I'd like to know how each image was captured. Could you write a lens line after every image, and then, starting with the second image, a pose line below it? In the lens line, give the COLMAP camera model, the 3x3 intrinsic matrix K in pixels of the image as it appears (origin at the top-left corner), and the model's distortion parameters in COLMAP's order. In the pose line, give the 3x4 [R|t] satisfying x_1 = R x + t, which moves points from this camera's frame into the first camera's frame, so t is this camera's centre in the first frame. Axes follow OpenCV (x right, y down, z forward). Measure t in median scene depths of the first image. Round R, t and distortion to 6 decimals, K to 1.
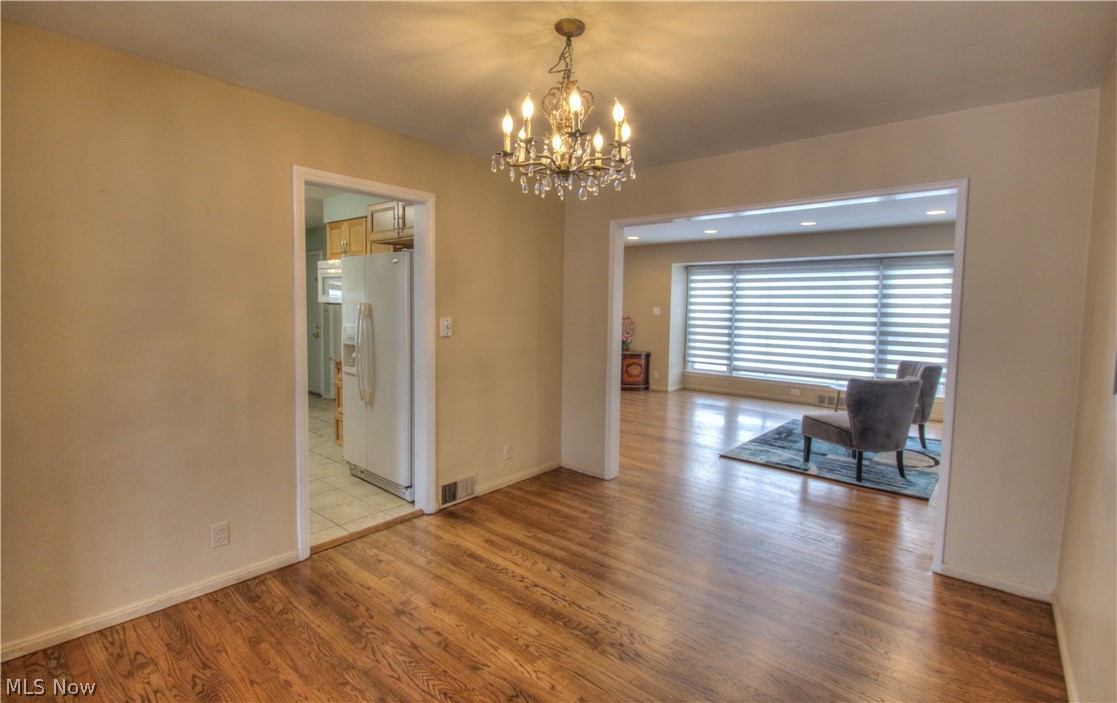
lens RADIAL K [[511.9, 0, 552.9], [0, 511.9, 344.3], [0, 0, 1]] dist [-0.000834, -0.000046]
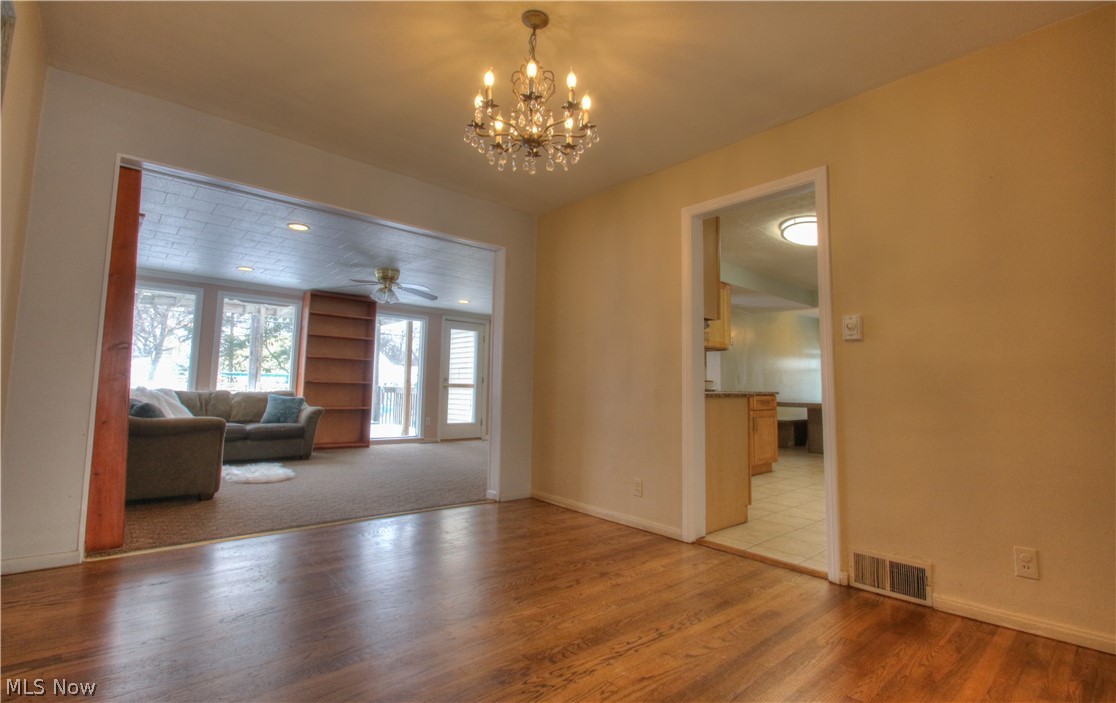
lens RADIAL K [[511.4, 0, 552.1], [0, 511.4, 353.3], [0, 0, 1]] dist [-0.000834, -0.000046]
pose [[-0.144294, -0.095246, -0.984940, 0.761159], [-0.095053, 0.992088, -0.082012, 0.139097], [0.984959, 0.081788, -0.152206, 0.918362]]
